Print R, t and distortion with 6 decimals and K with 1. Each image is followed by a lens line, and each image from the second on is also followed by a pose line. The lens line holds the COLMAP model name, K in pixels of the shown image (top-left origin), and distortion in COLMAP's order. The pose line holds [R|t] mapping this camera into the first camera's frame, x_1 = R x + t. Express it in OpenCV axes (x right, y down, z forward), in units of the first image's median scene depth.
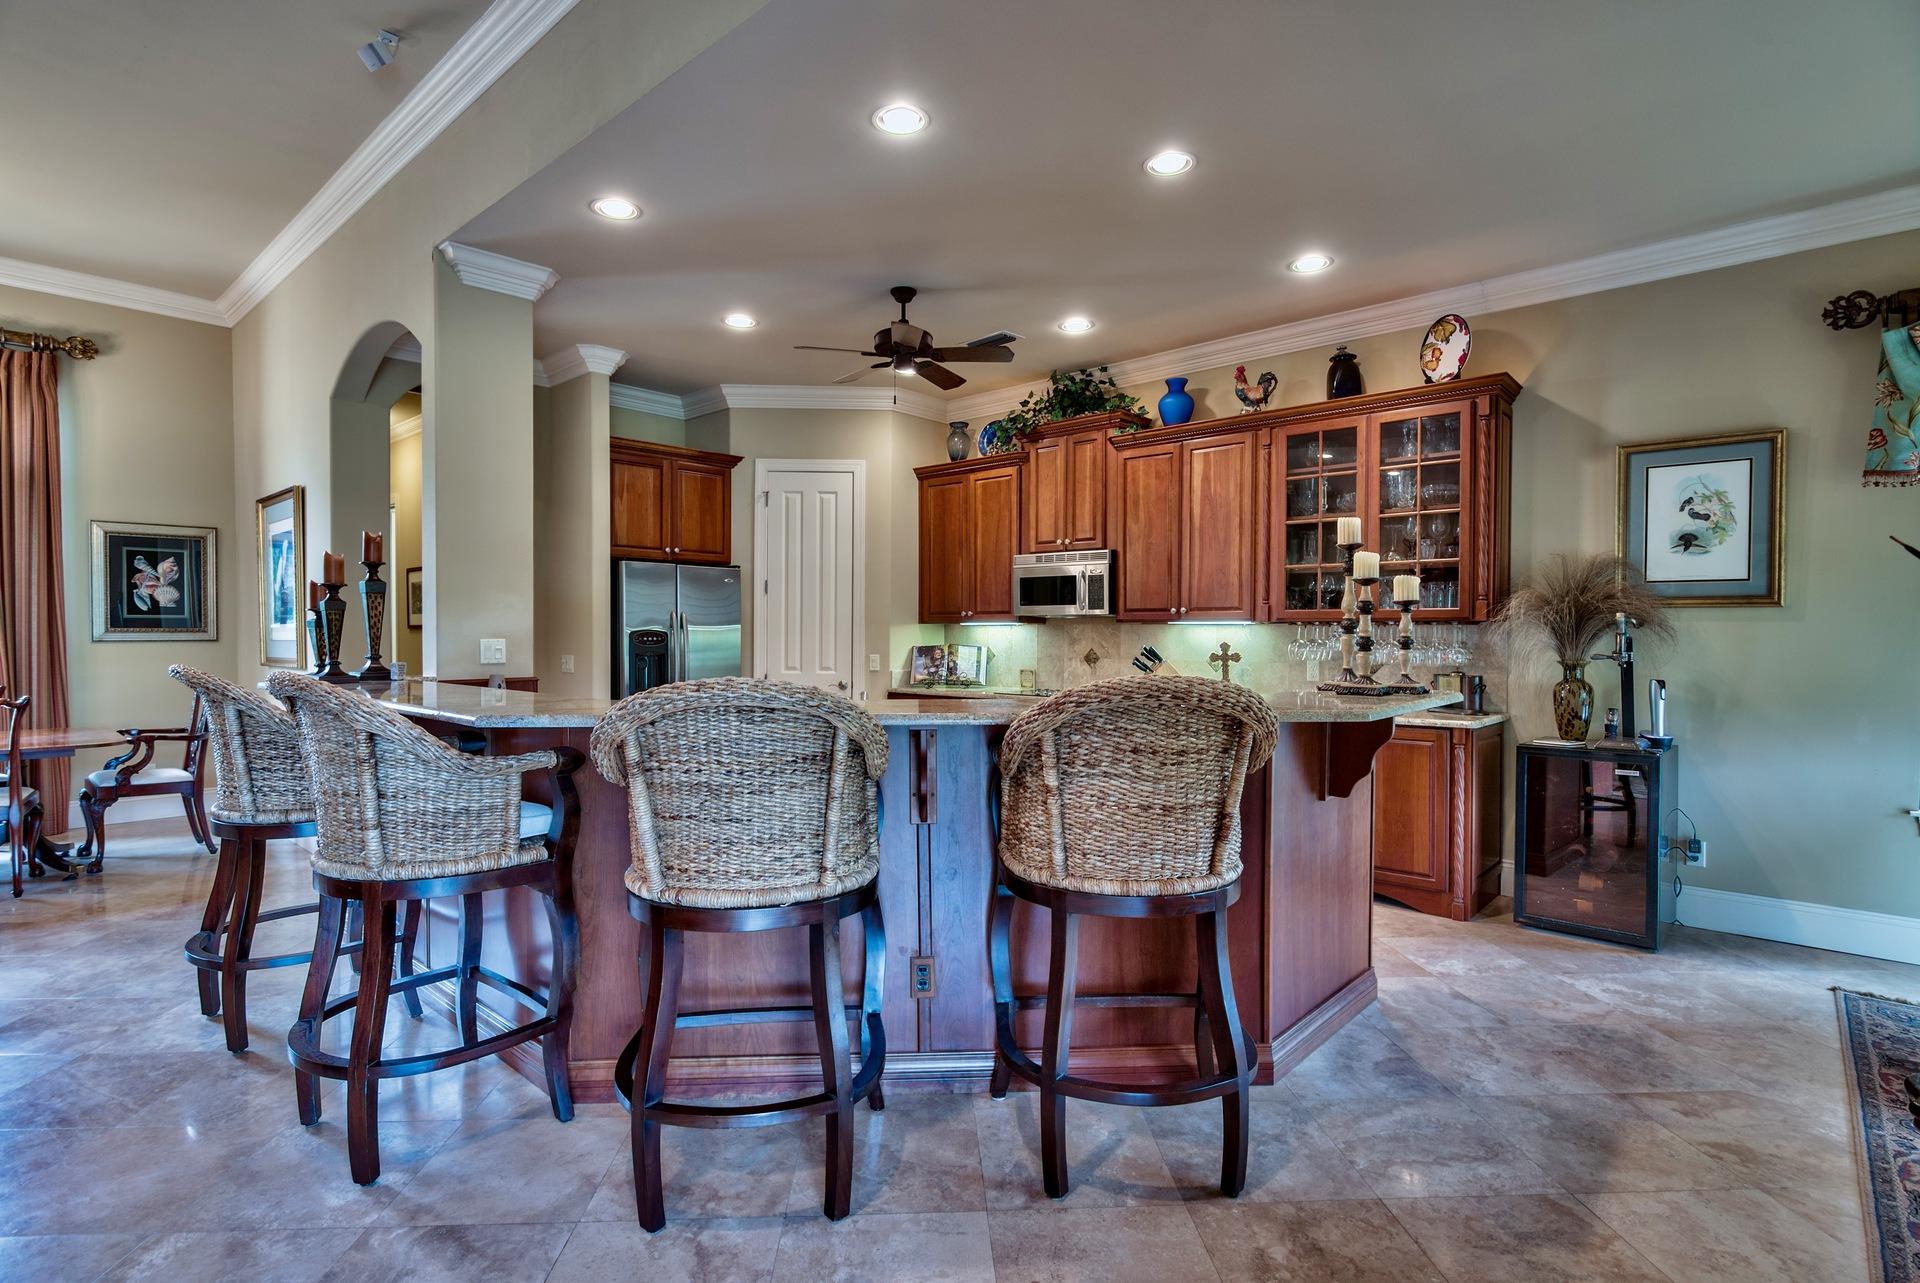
lens RADIAL K [[943.9, 0, 921.9], [0, 943.9, 652.0], [0, 0, 1]] dist [-0.002717, 0.001154]
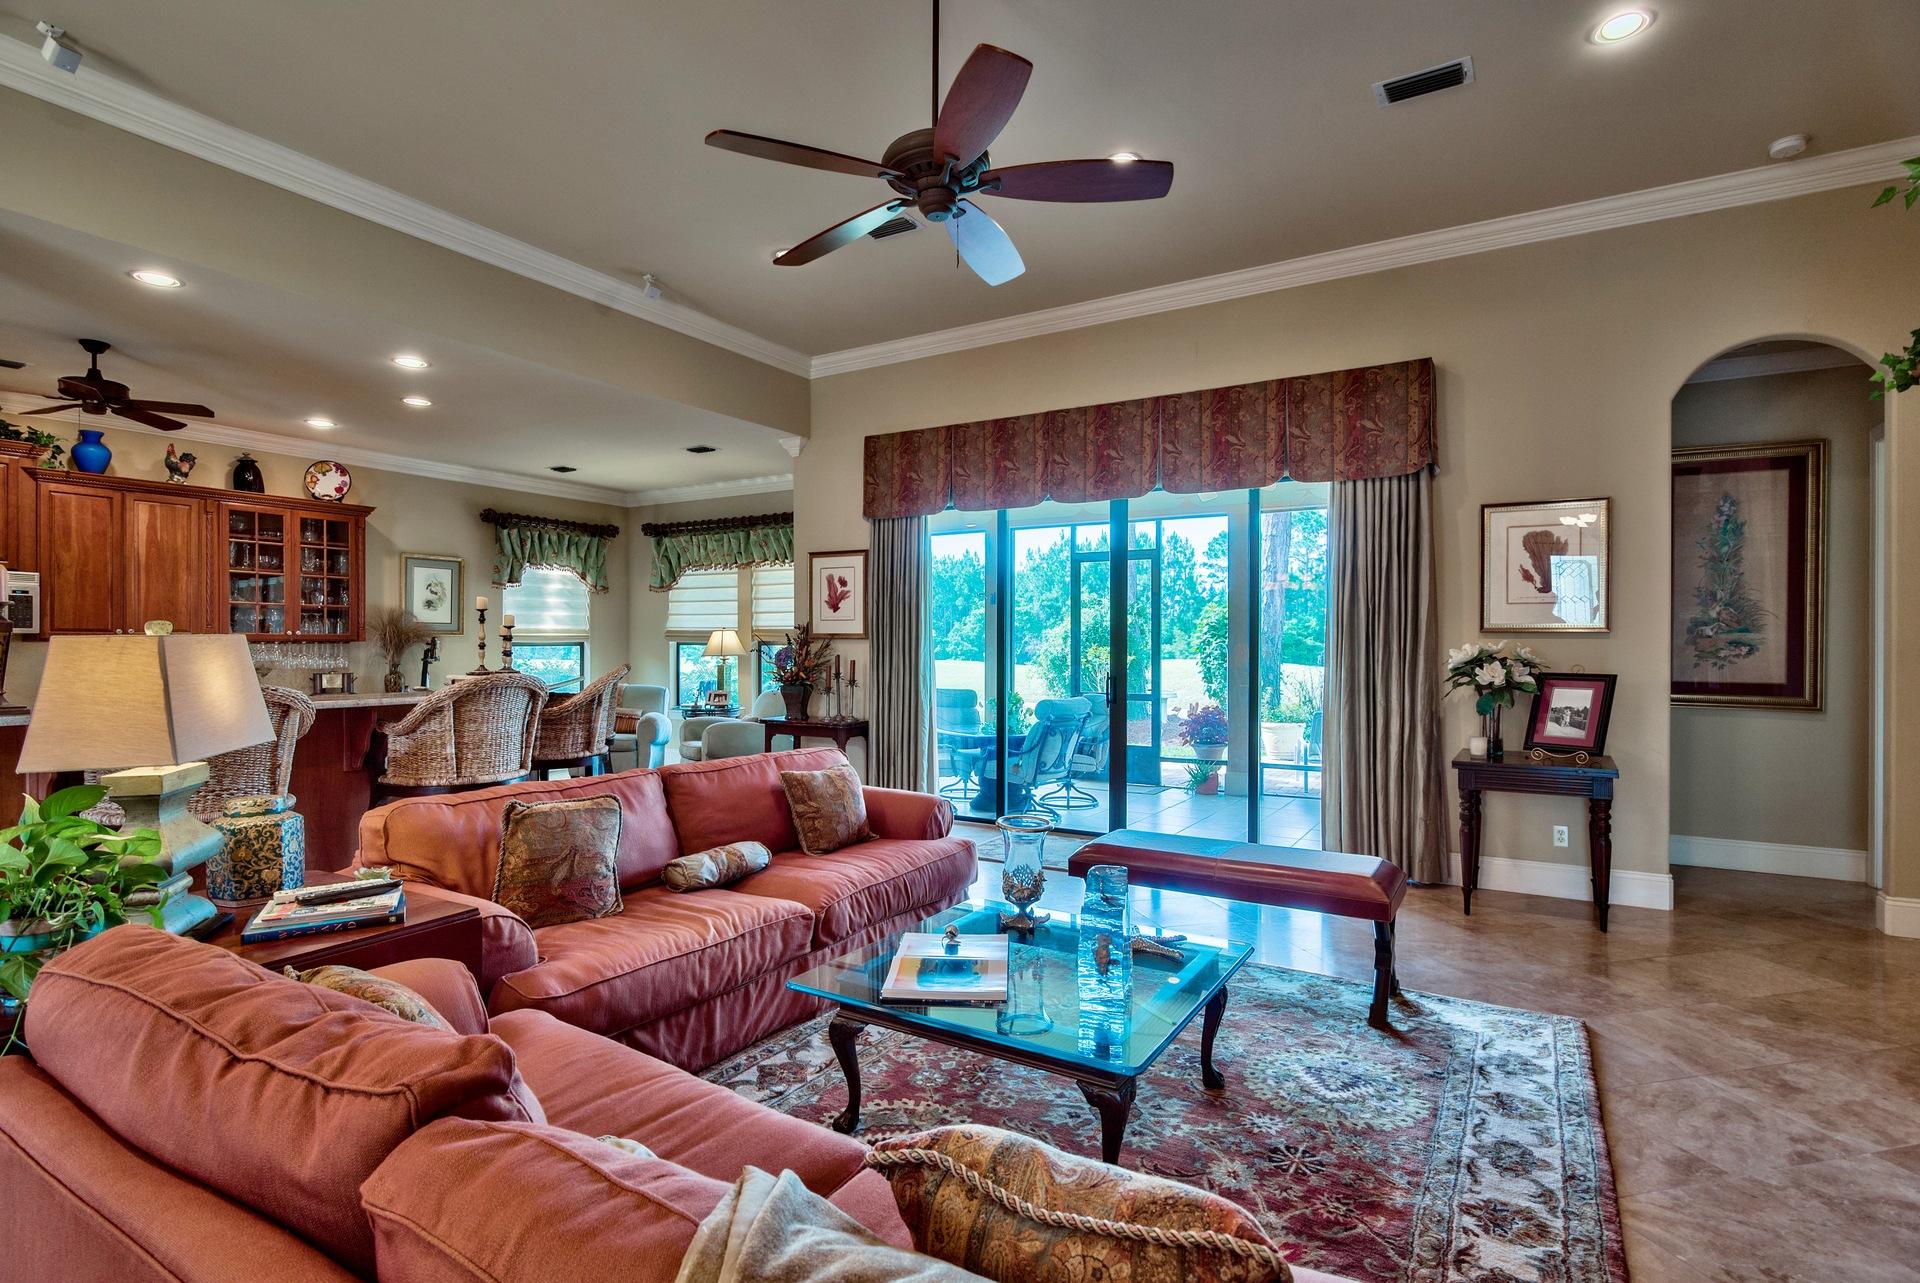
lens RADIAL K [[943.9, 0, 967.0], [0, 943.9, 640.4], [0, 0, 1]] dist [-0.002717, 0.001154]
pose [[-0.206495, 0.002234, 0.978445, -1.153779], [0.020198, 0.999794, 0.001980, -0.013157], [-0.978239, 0.020171, -0.206497, 0.203931]]
